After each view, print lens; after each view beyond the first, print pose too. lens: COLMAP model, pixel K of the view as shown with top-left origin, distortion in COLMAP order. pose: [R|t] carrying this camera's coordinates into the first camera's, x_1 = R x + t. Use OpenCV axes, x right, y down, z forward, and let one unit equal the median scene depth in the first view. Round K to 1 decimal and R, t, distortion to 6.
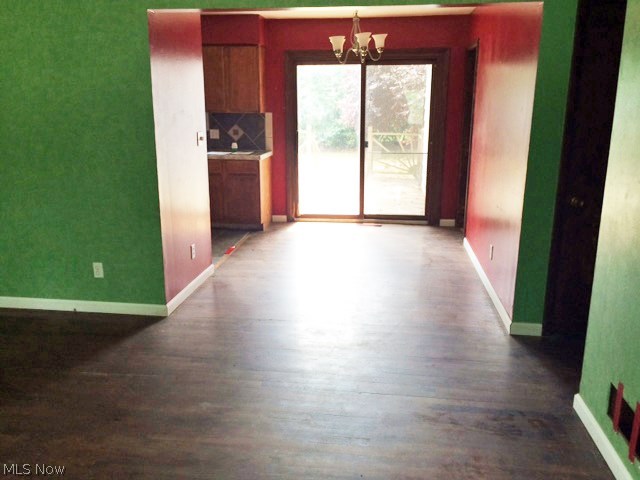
lens RADIAL K [[553.3, 0, 320.0], [0, 553.3, 240.0], [0, 0, 1]] dist [0.008908, 0.001351]
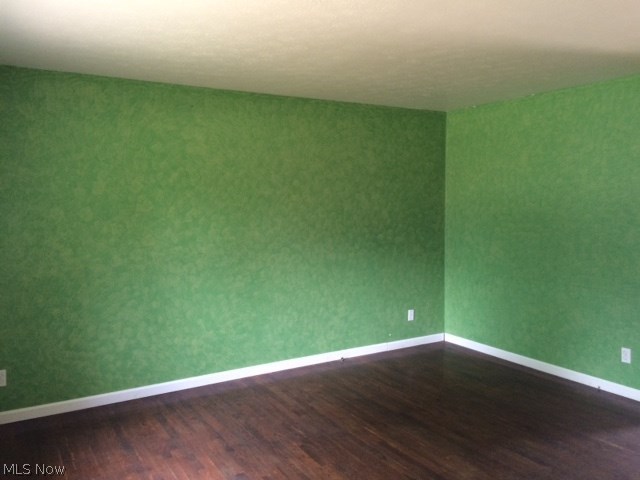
lens RADIAL K [[553.3, 0, 320.0], [0, 553.3, 240.0], [0, 0, 1]] dist [0.008908, 0.001351]
pose [[0.619365, 0.054879, -0.783183, 0.067619], [-0.164291, 0.984528, -0.060938, -0.003258], [0.767721, 0.166413, 0.618798, -0.170710]]
